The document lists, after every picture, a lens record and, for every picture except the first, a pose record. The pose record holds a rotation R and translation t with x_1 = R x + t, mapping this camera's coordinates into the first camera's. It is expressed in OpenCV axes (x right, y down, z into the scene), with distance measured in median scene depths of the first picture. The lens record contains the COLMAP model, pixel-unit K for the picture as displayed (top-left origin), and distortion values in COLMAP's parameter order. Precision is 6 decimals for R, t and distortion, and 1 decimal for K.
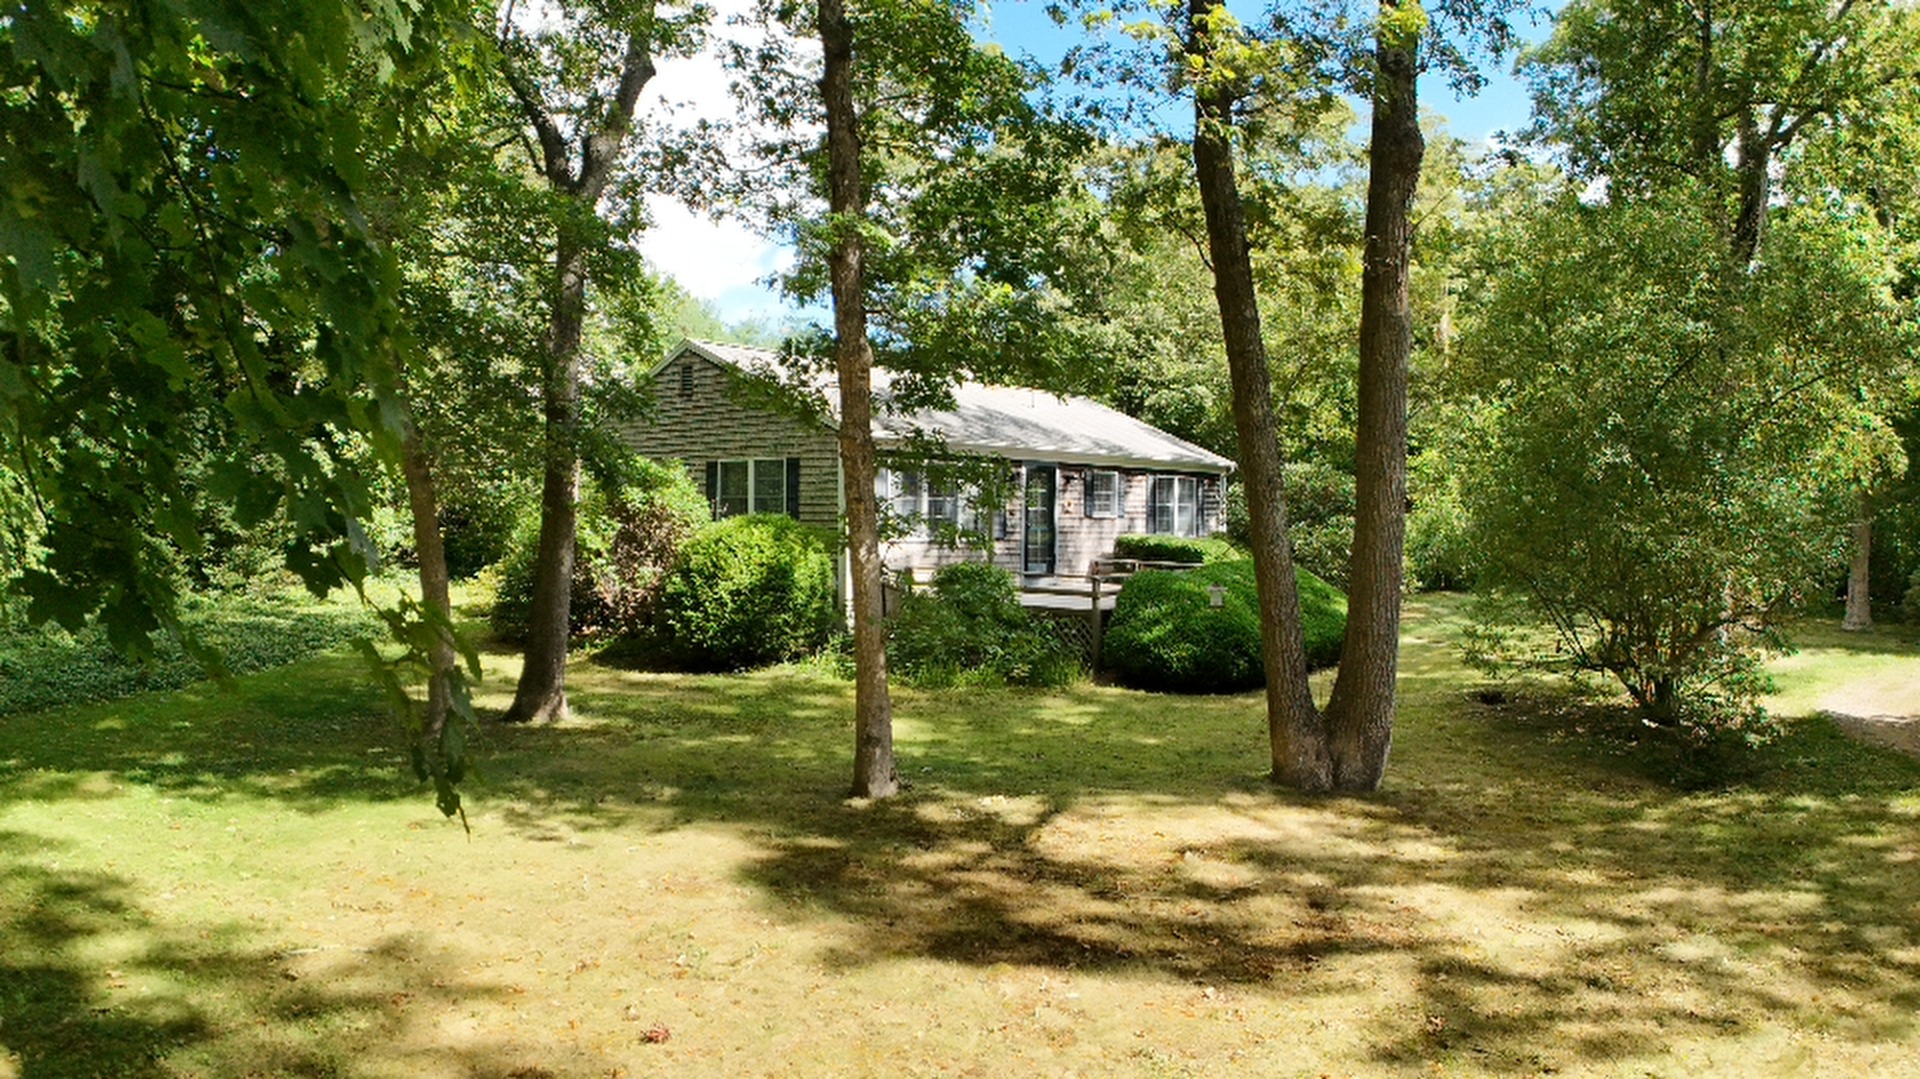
lens RADIAL K [[1195.8, 0, 960.0], [0, 1195.8, 539.5], [0, 0, 1]] dist [-0.172413, 0.004810]
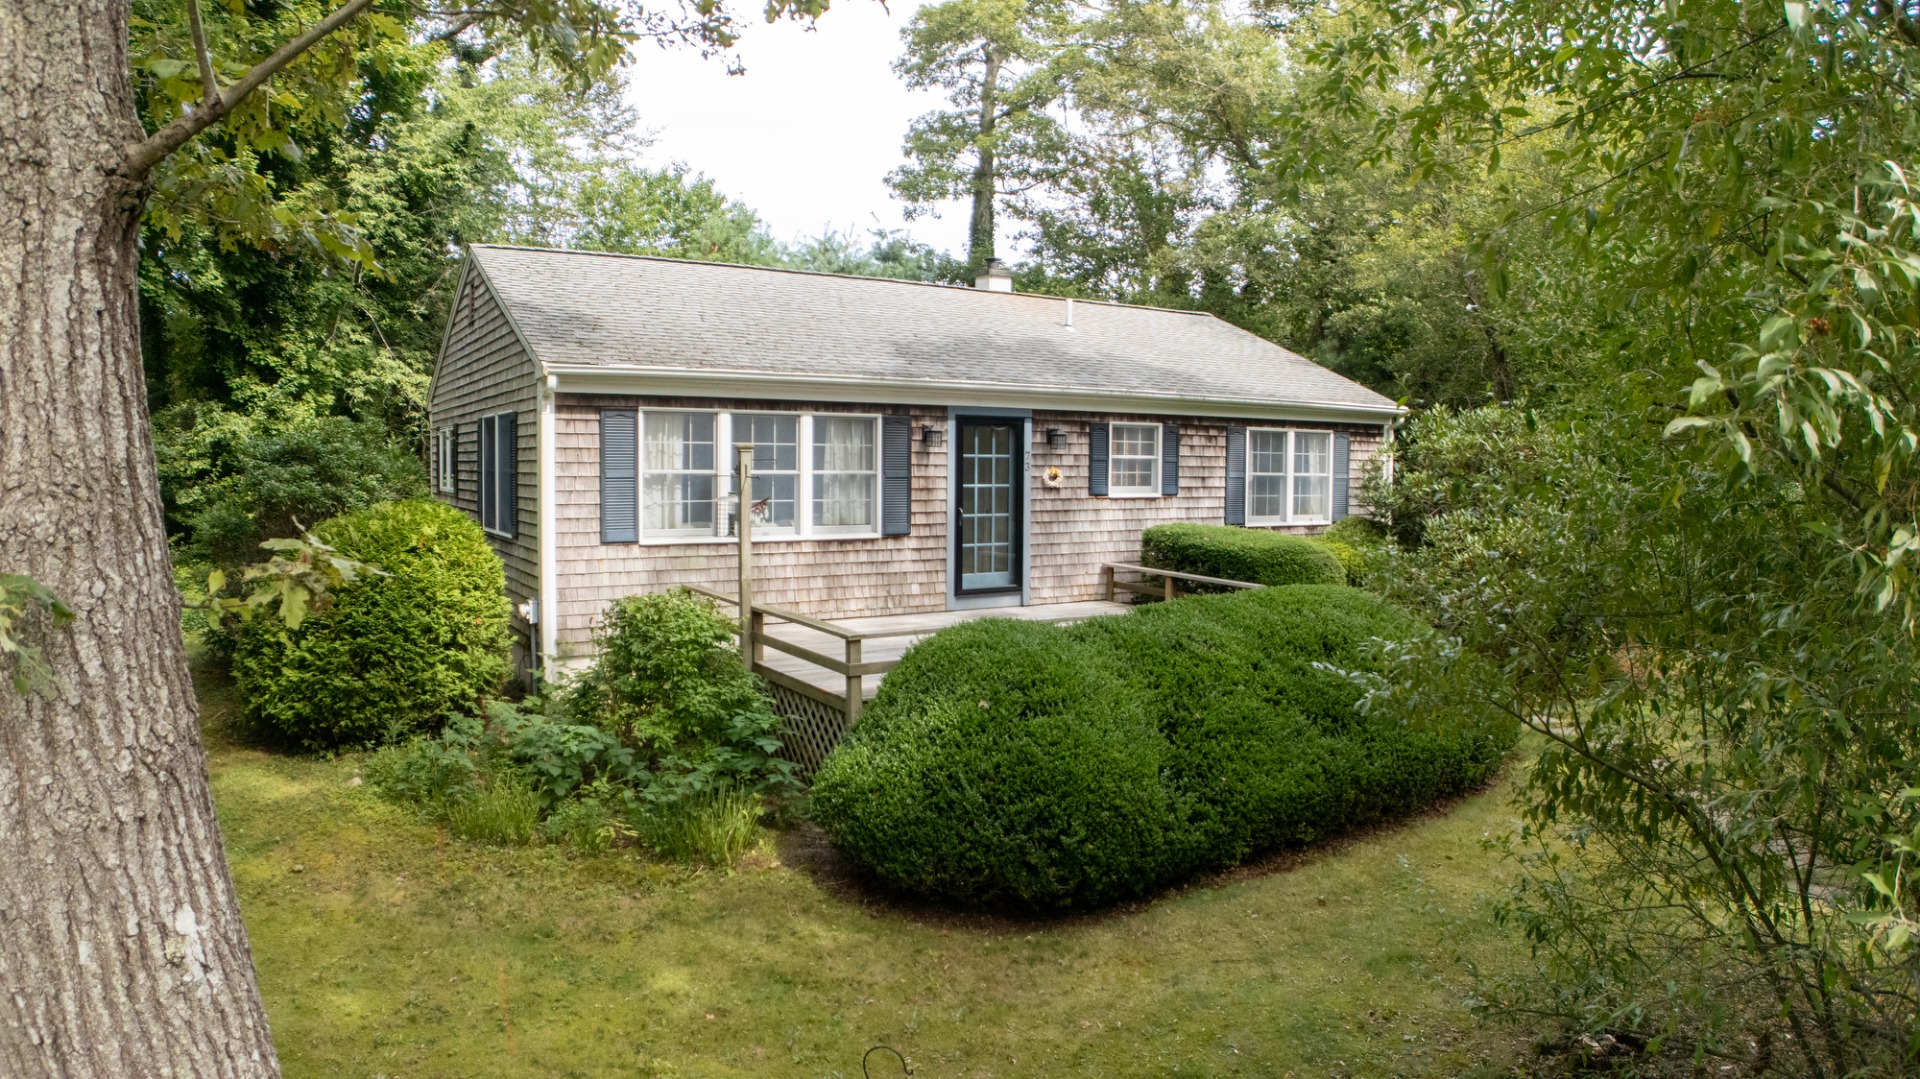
lens RADIAL K [[1170.7, 0, 960.0], [0, 1170.7, 539.5], [0, 0, 1]] dist [-0.147727, -0.028160]
pose [[0.947735, 0.023421, -0.318196, 0.442485], [-0.008036, 0.998738, 0.049577, -0.049012], [0.318956, -0.044429, 0.946728, 0.737186]]
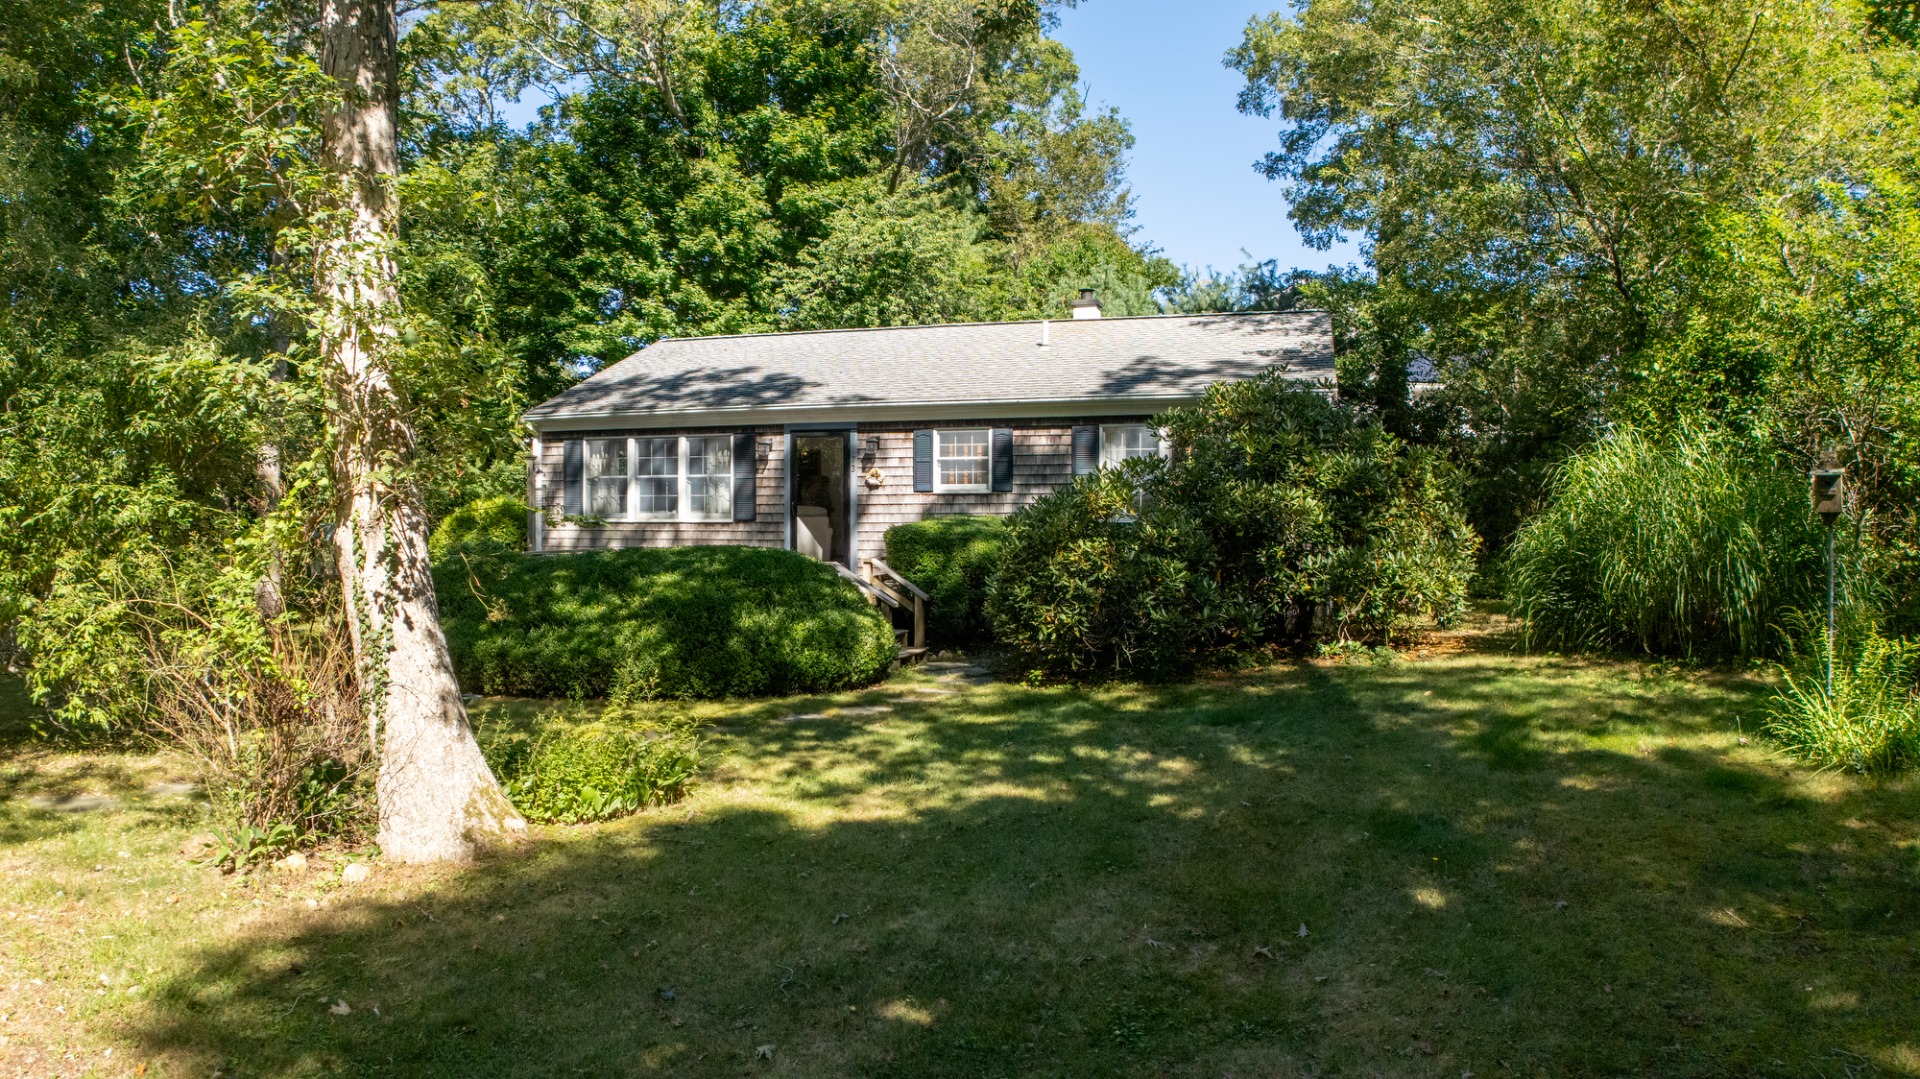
lens RADIAL K [[1170.7, 0, 960.0], [0, 1170.7, 539.5], [0, 0, 1]] dist [-0.147727, -0.028160]
pose [[0.388328, 0.005784, -0.921503, 1.466093], [-0.014532, 0.999894, 0.000152, 0.018181], [0.921407, 0.013333, 0.388371, 1.397707]]
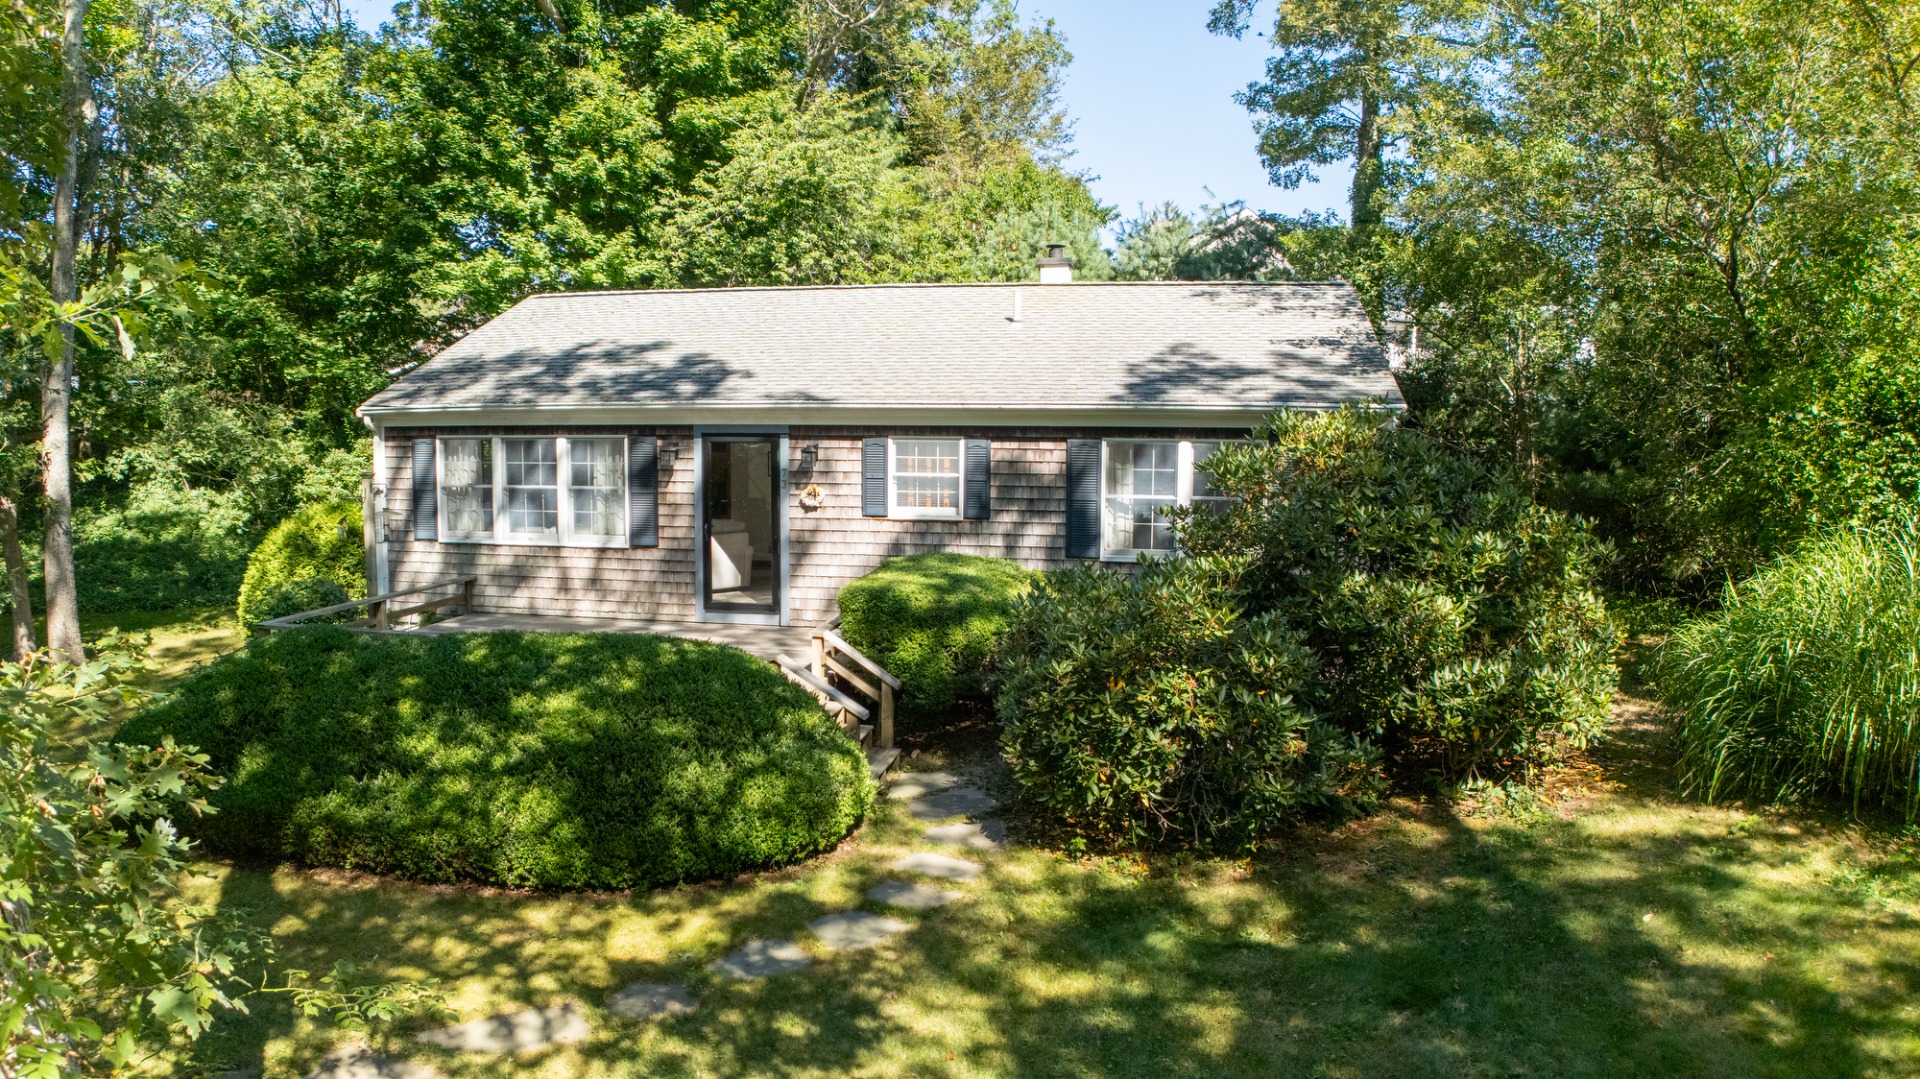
lens RADIAL K [[1176.5, 0, 960.0], [0, 1176.5, 539.5], [0, 0, 1]] dist [-0.176708, 0.015313]
pose [[0.480297, 0.077453, -0.873679, 1.179014], [-0.017425, 0.996739, 0.078784, -0.100937], [0.876933, -0.022616, 0.480081, 1.435427]]
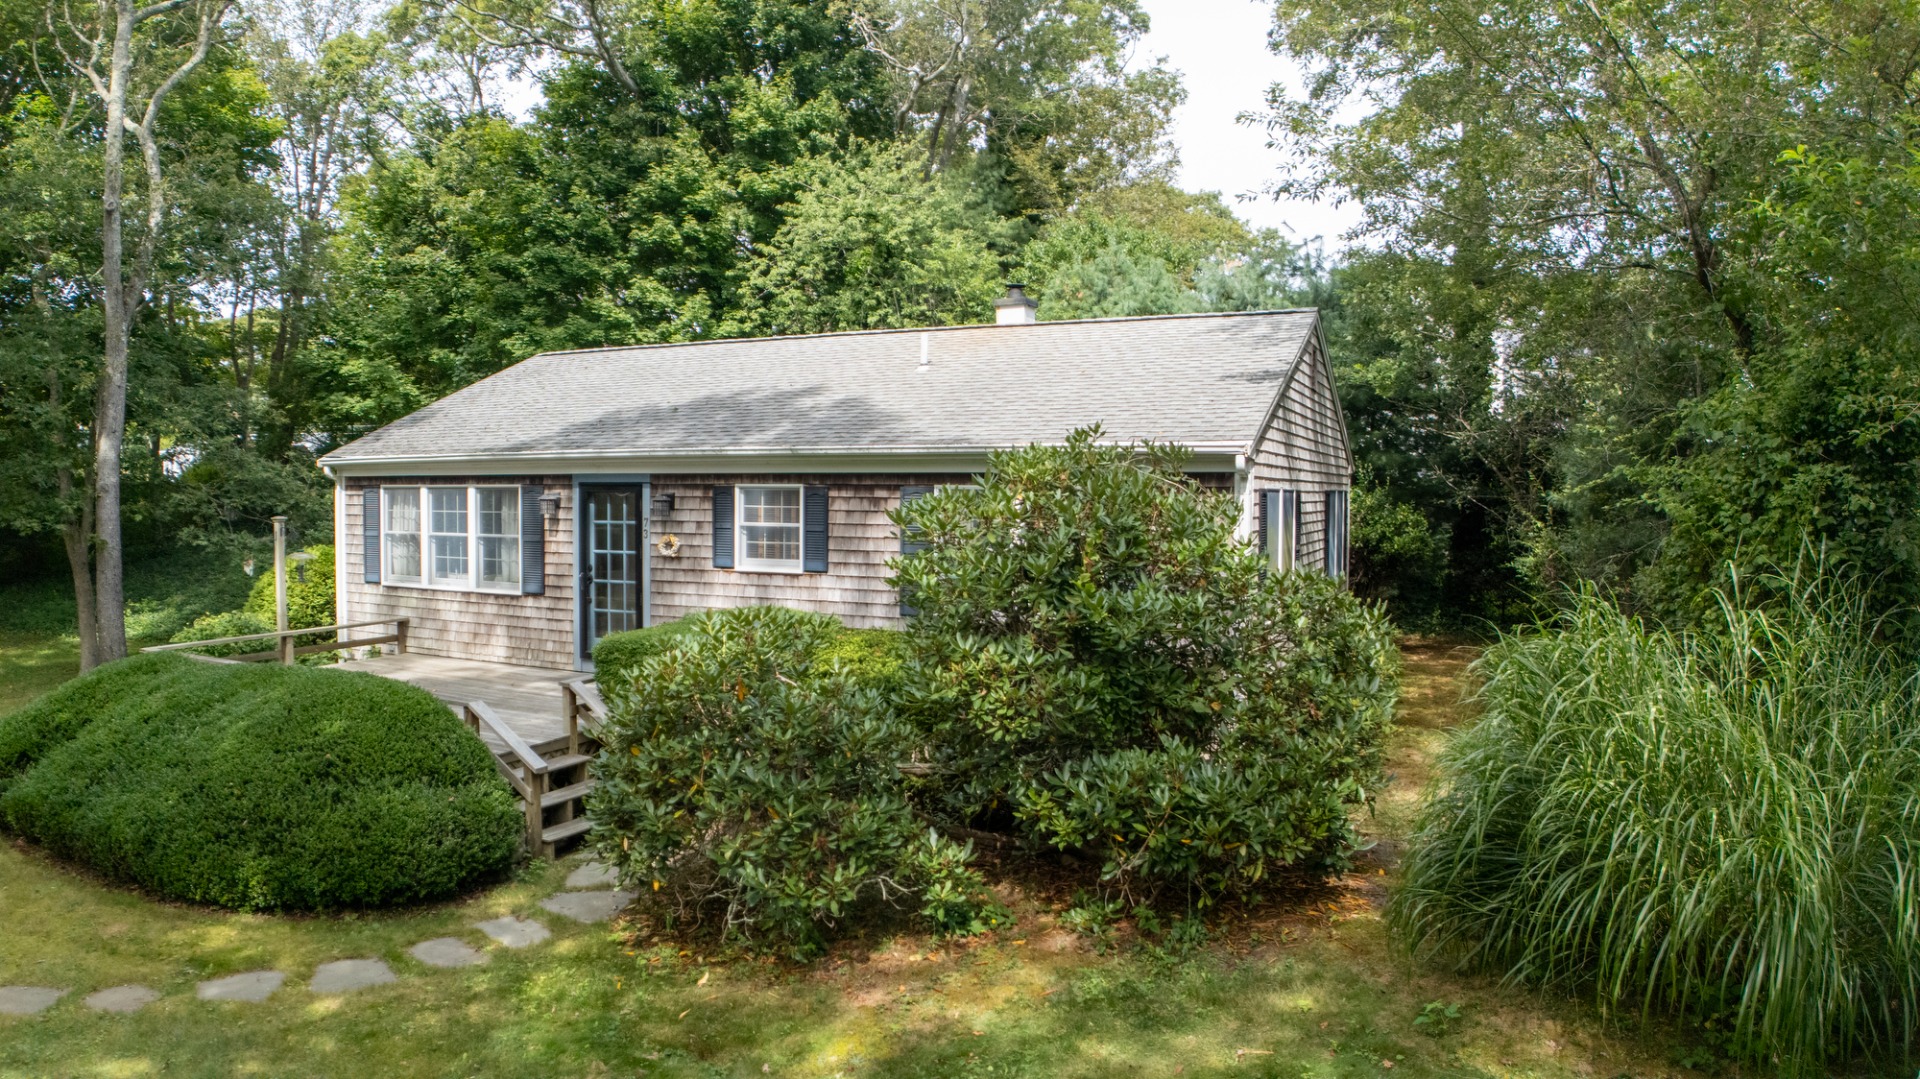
lens RADIAL K [[1176.5, 0, 960.0], [0, 1176.5, 539.5], [0, 0, 1]] dist [-0.176708, 0.015313]
pose [[0.255851, 0.030671, -0.966230, 1.247570], [-0.021831, 0.999425, 0.025944, -0.092396], [0.966470, 0.014456, 0.256373, 1.820310]]
